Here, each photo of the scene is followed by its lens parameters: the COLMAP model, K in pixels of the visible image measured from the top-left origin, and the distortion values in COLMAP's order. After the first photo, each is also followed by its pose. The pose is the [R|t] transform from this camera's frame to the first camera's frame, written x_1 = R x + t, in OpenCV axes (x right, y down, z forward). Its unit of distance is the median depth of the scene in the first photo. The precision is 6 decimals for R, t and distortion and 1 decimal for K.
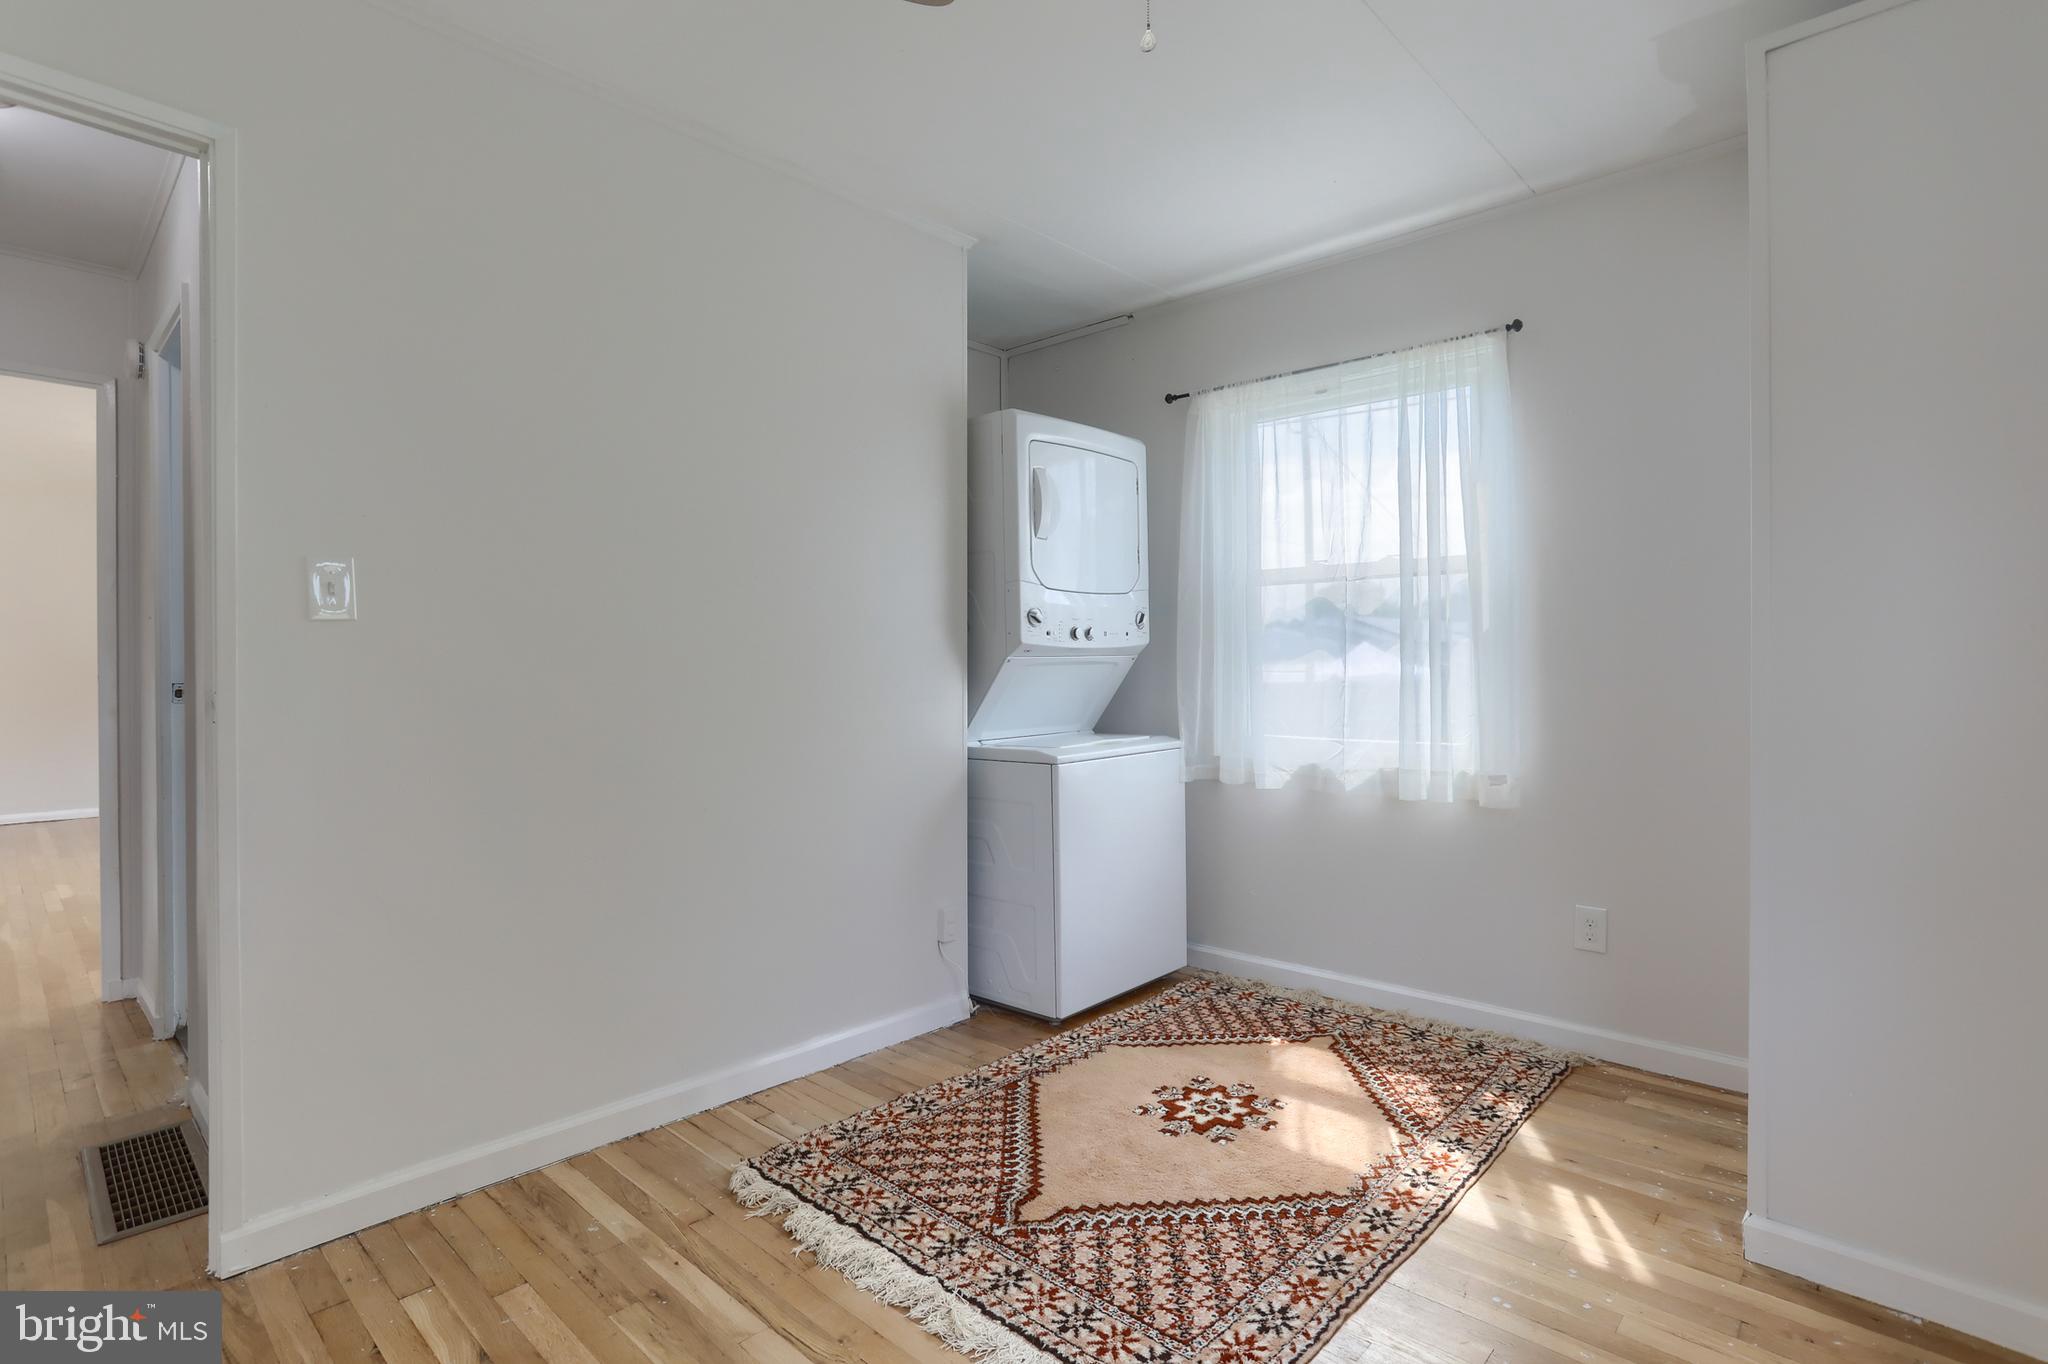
lens RADIAL K [[1026.7, 0, 1033.8], [0, 1026.7, 683.9], [0, 0, 1]] dist [-0.041332, 0.026946]
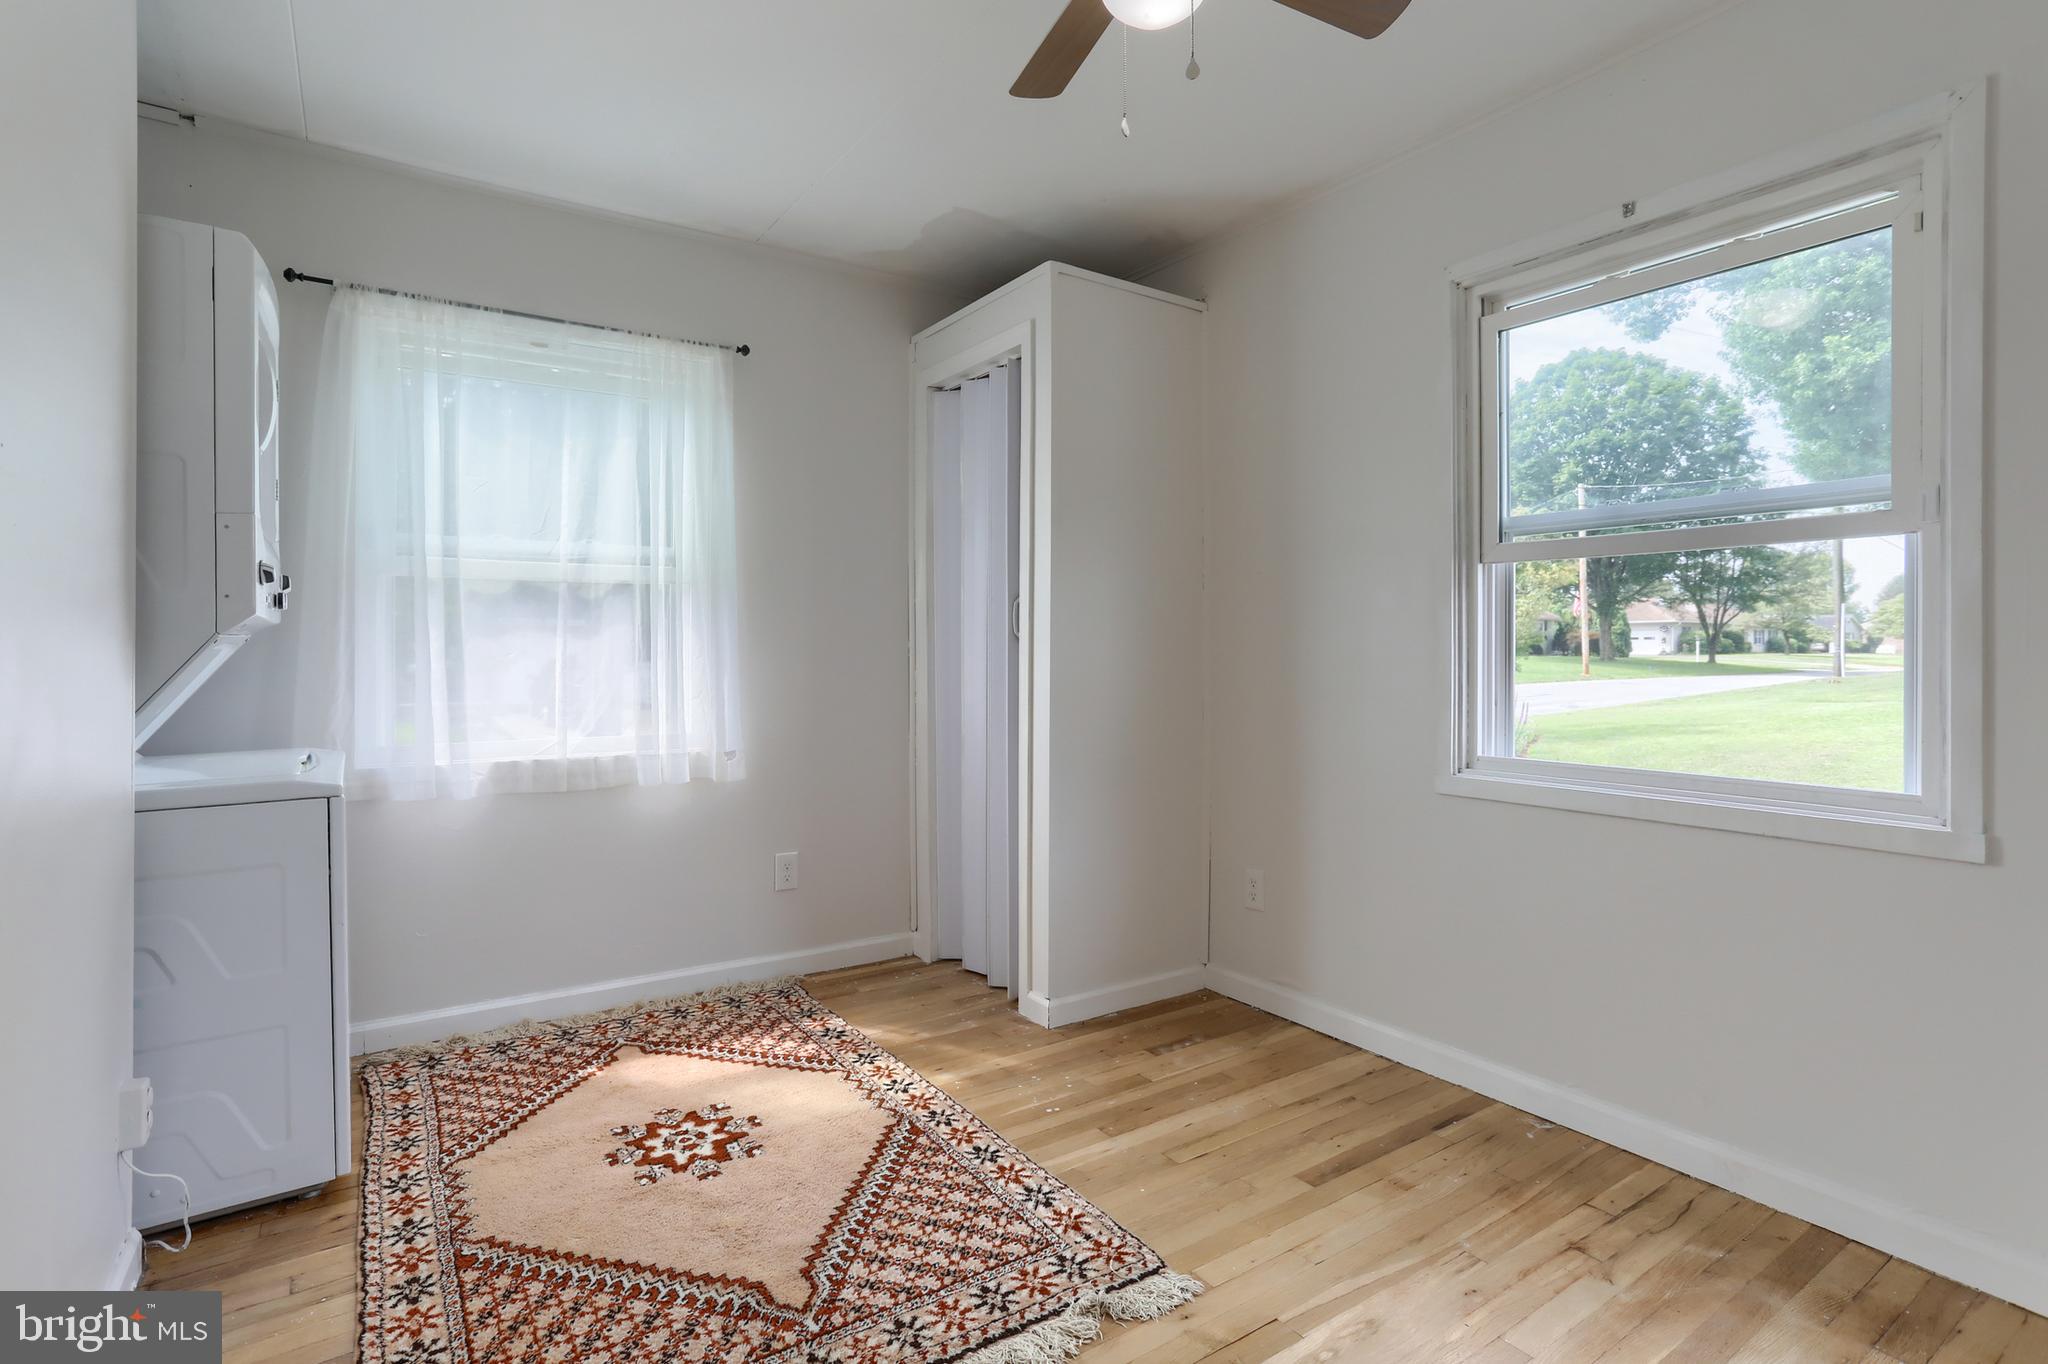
lens RADIAL K [[1026.7, 0, 1033.7], [0, 1026.7, 666.4], [0, 0, 1]] dist [-0.041332, 0.026946]
pose [[0.195751, -0.002185, 0.980651, -0.617442], [0.006908, 0.999976, 0.000849, -0.000835], [-0.980629, 0.006608, 0.195761, 0.500896]]
